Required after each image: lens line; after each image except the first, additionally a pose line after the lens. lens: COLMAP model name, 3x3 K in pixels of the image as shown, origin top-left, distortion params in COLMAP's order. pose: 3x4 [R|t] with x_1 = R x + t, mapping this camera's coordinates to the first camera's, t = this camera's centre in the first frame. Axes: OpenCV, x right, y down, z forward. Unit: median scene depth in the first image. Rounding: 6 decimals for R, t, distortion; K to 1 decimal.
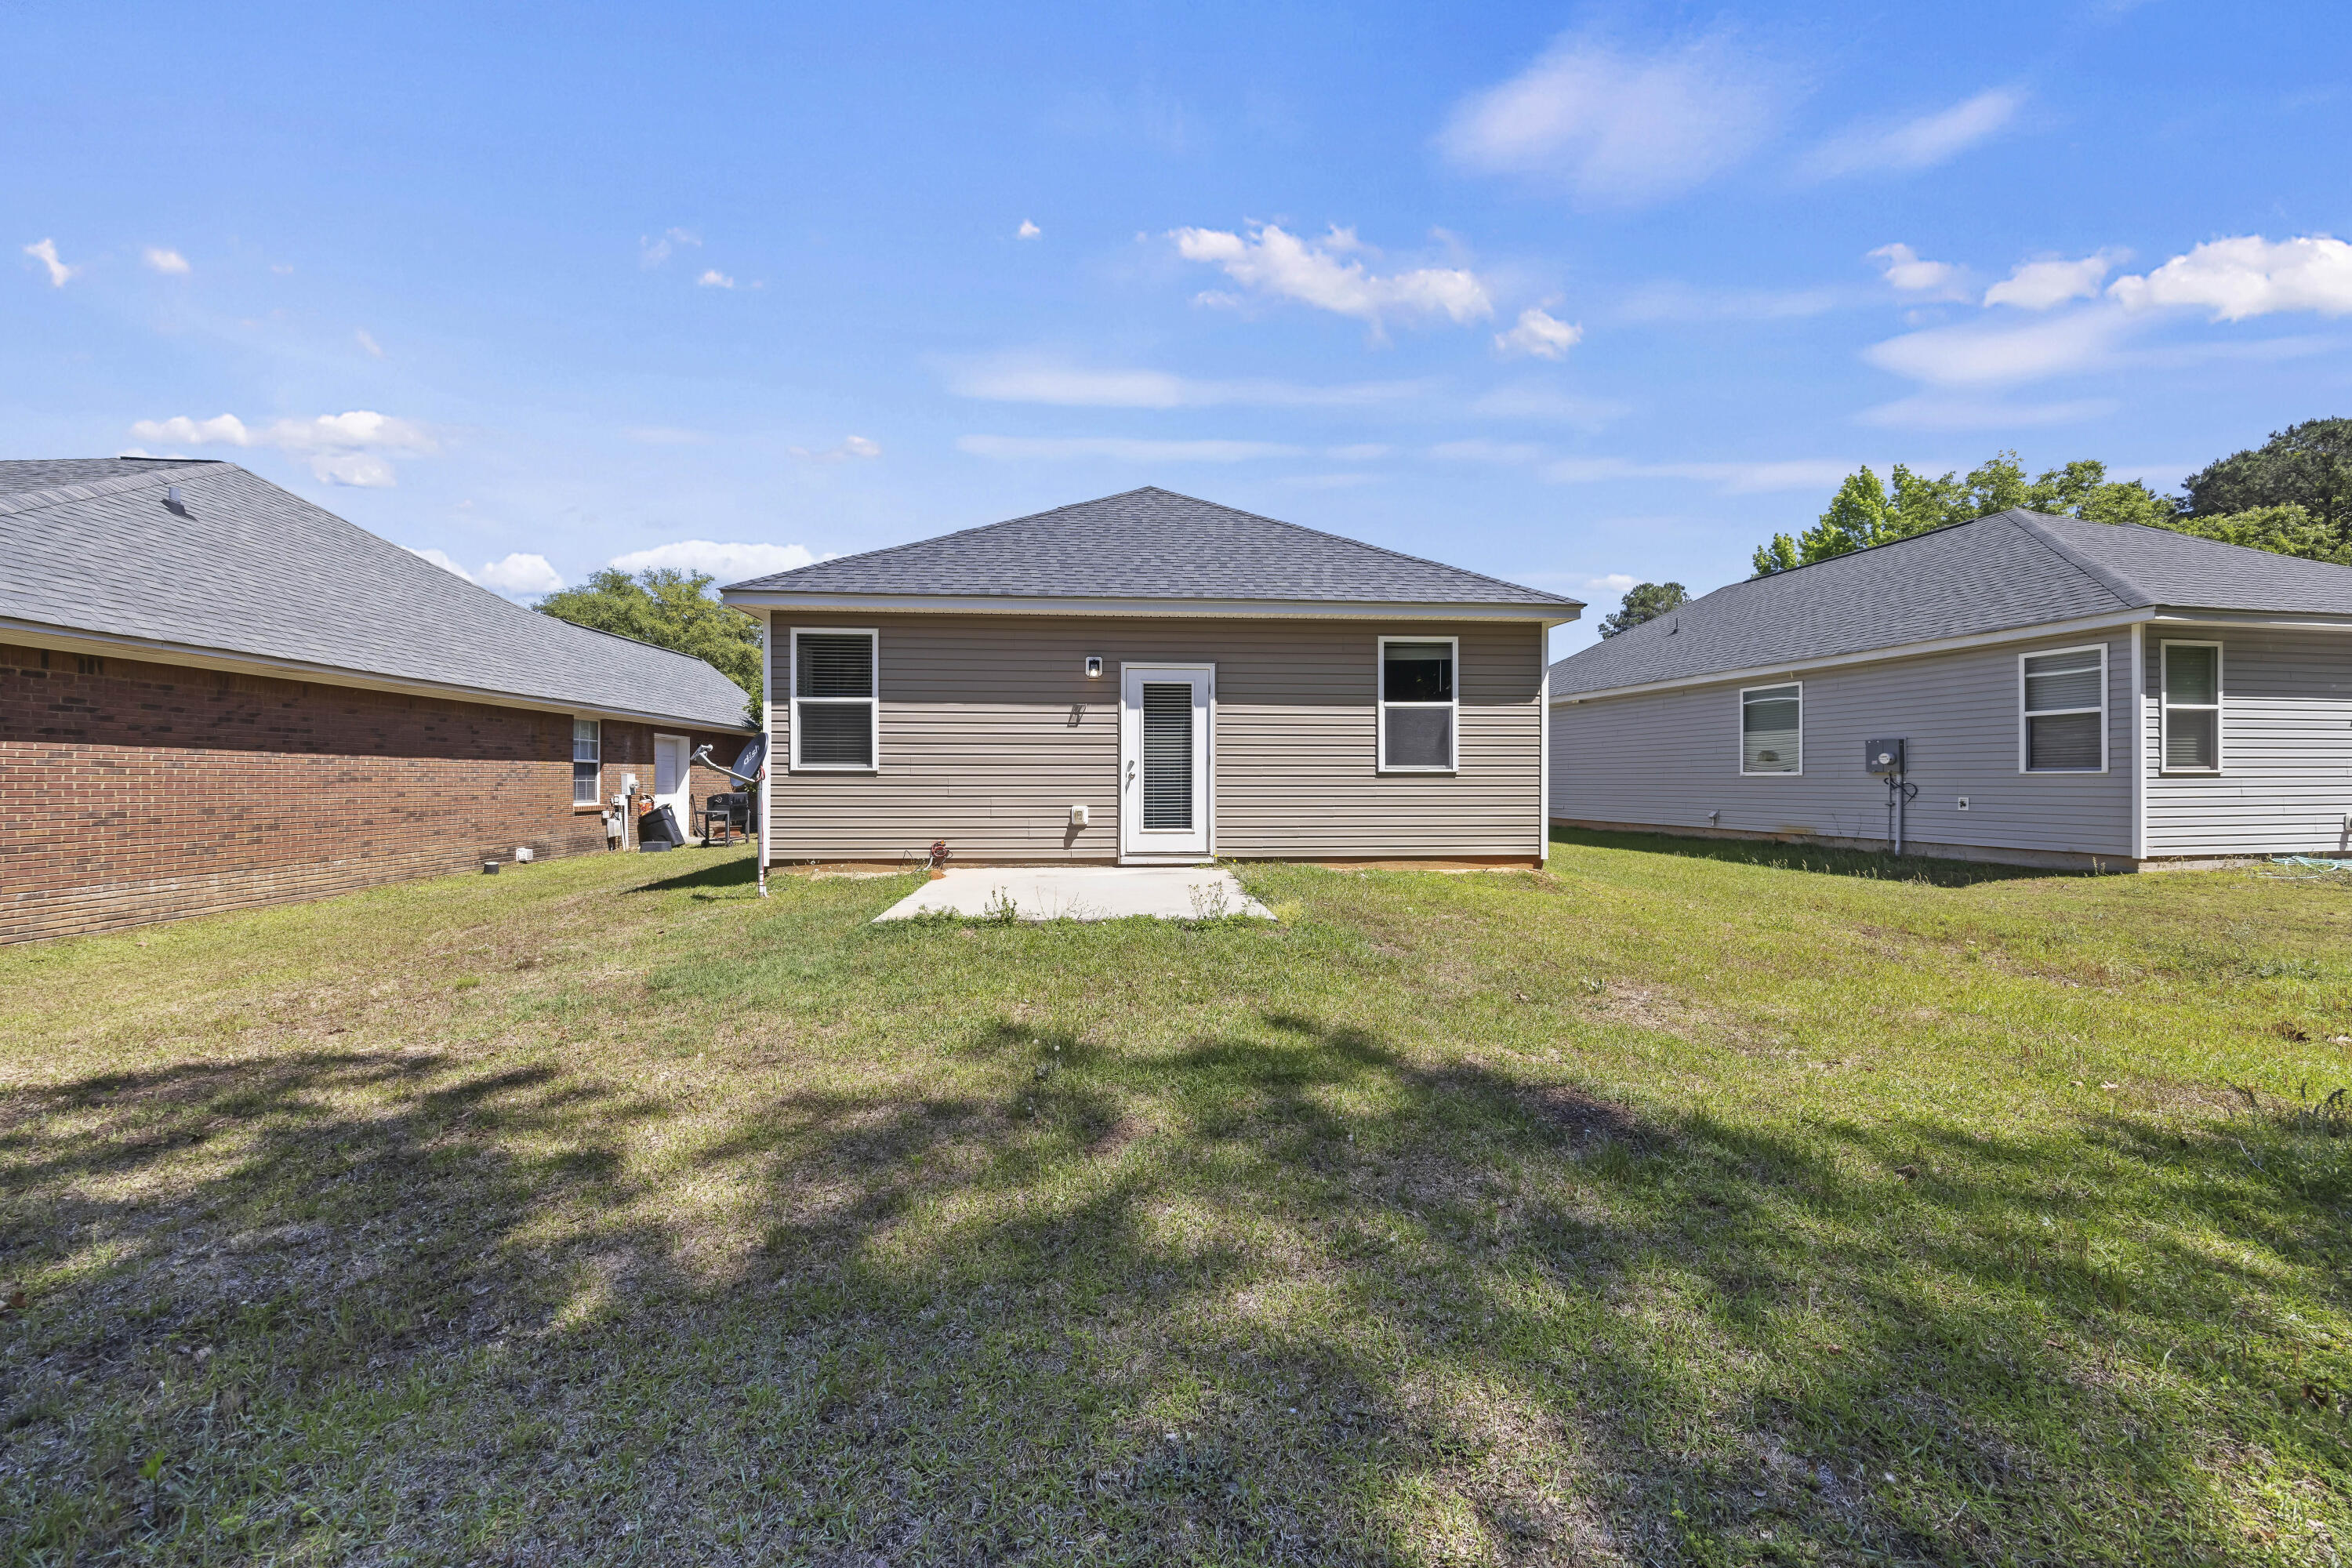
lens RADIAL K [[898.6, 0, 1170.8], [0, 898.6, 777.1], [0, 0, 1]] dist [-0.005526, 0.001412]
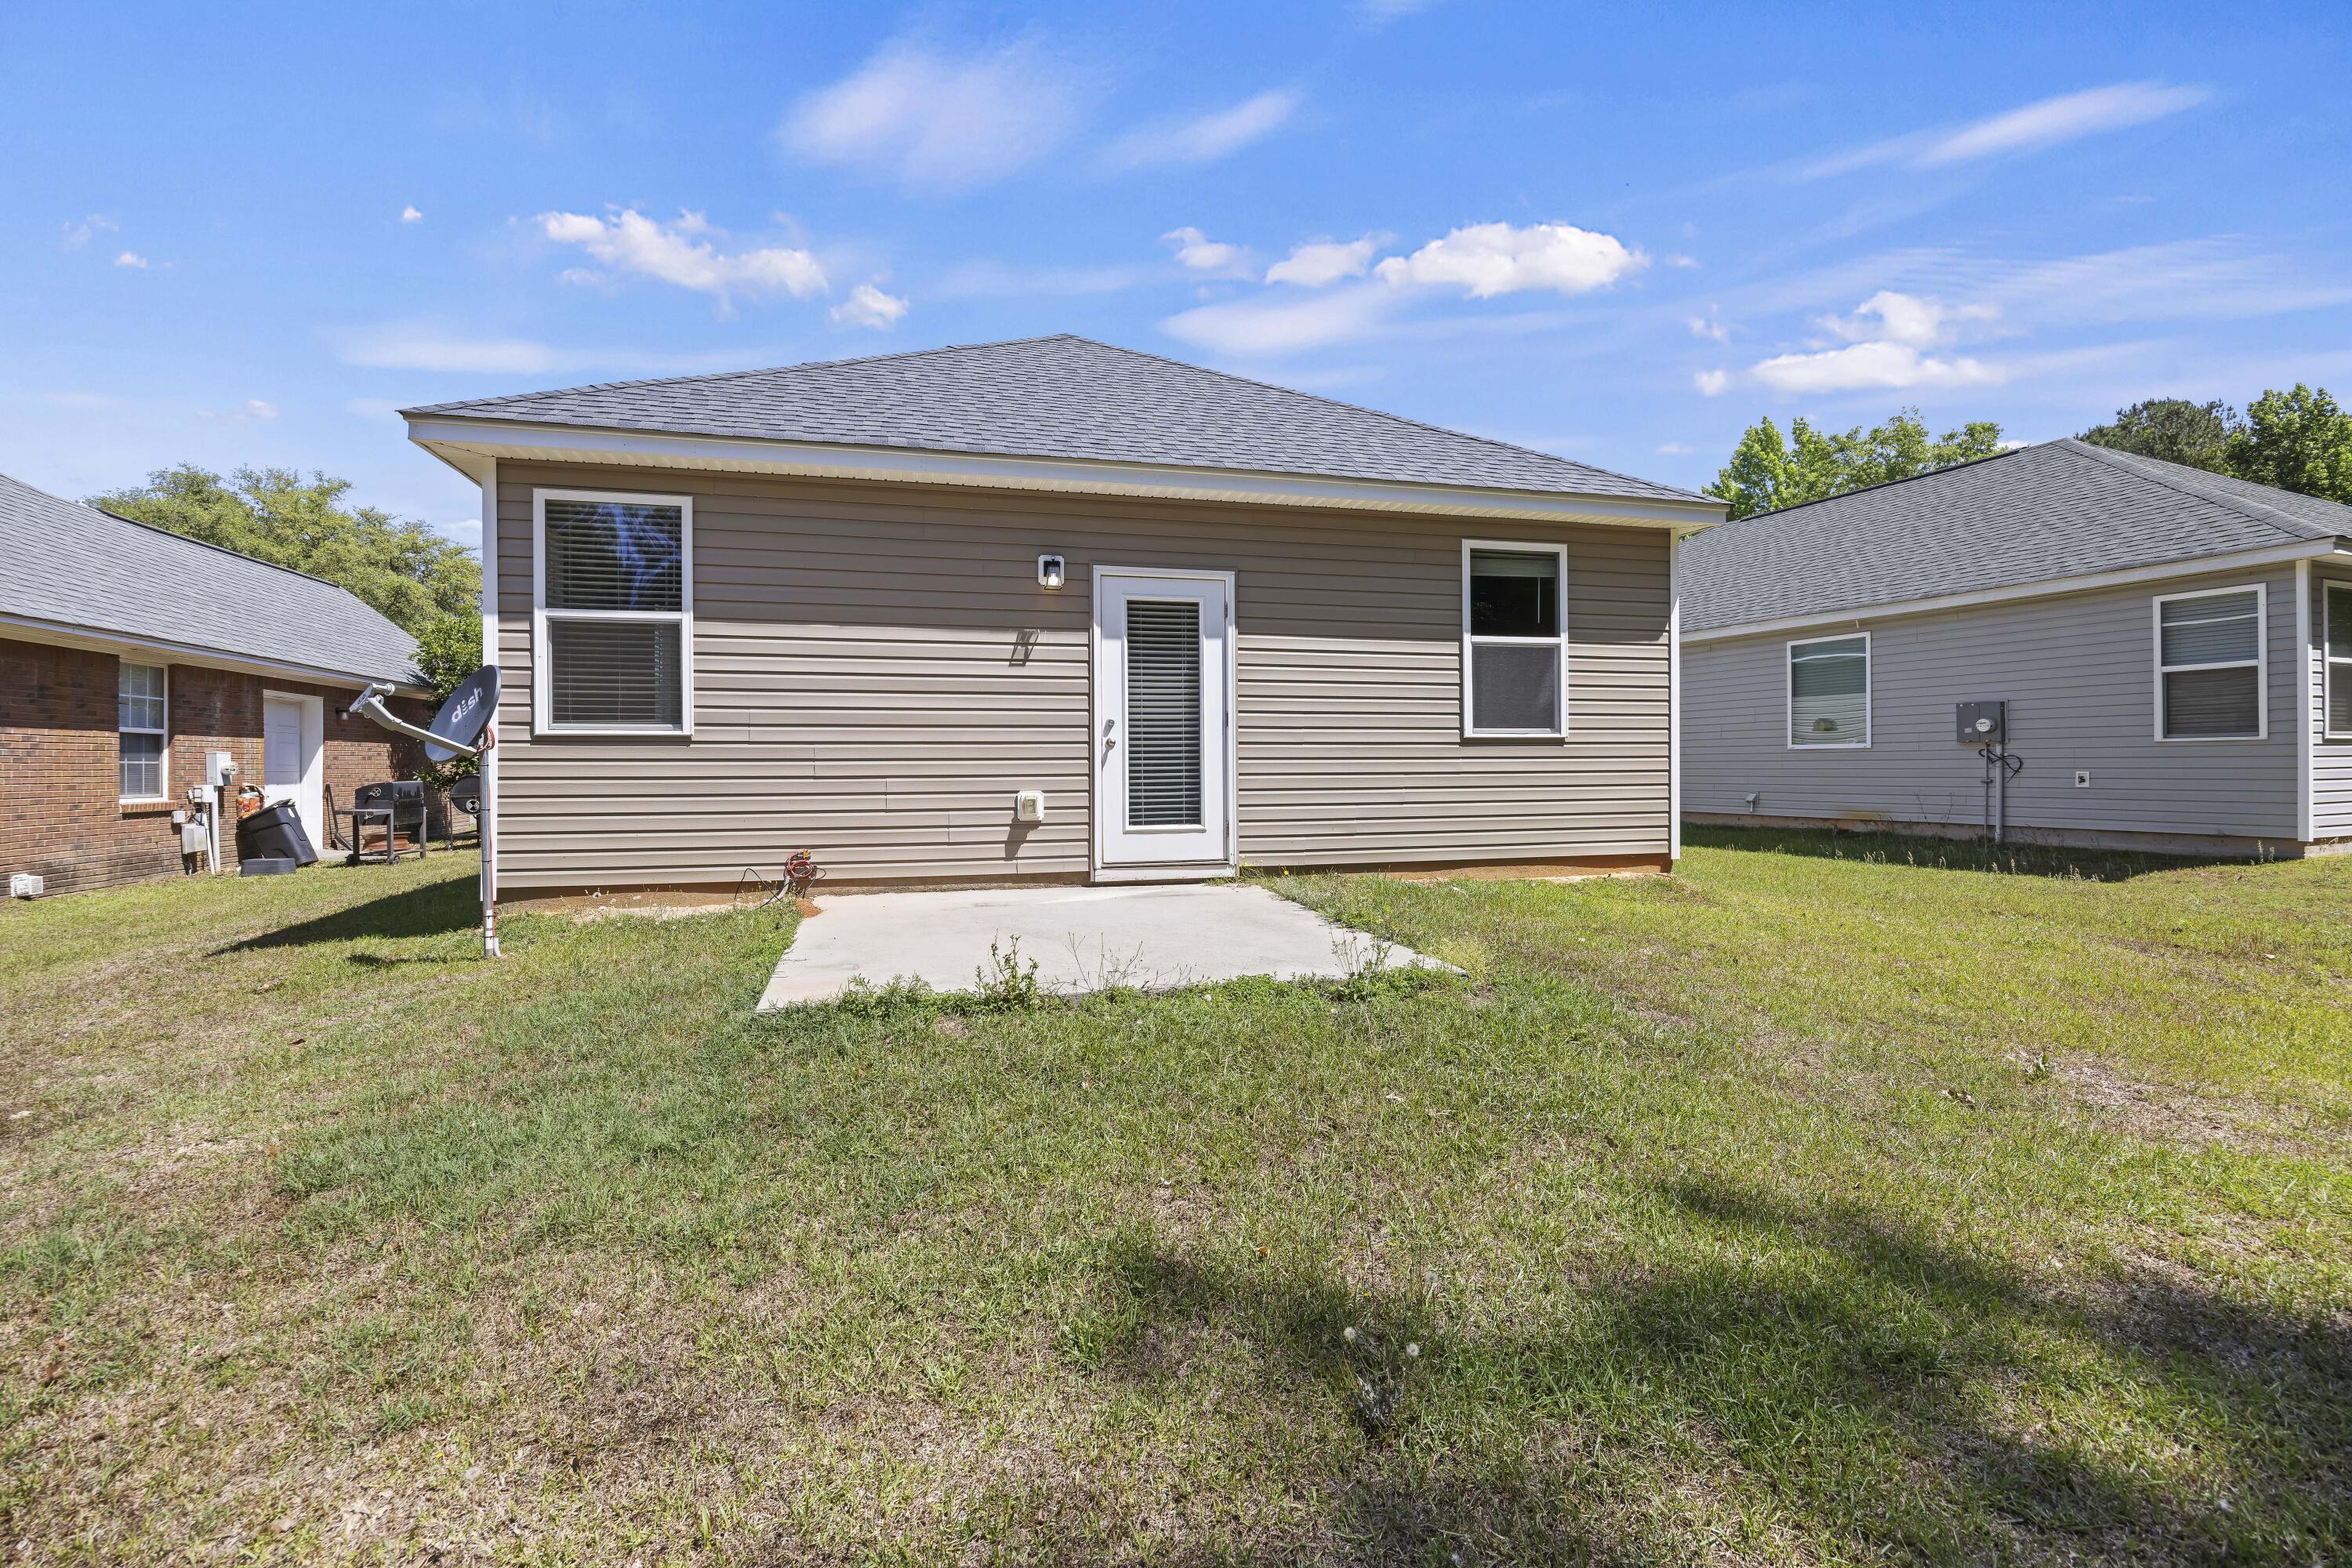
lens RADIAL K [[1083.4, 0, 1176.5], [0, 1083.4, 768.4], [0, 0, 1]] dist [-0.020758, 0.000159]
pose [[0.982014, -0.005958, 0.188712, -0.141091], [0.005132, 0.999975, 0.004863, 0.012625], [-0.188736, -0.003807, 0.982020, 0.229083]]
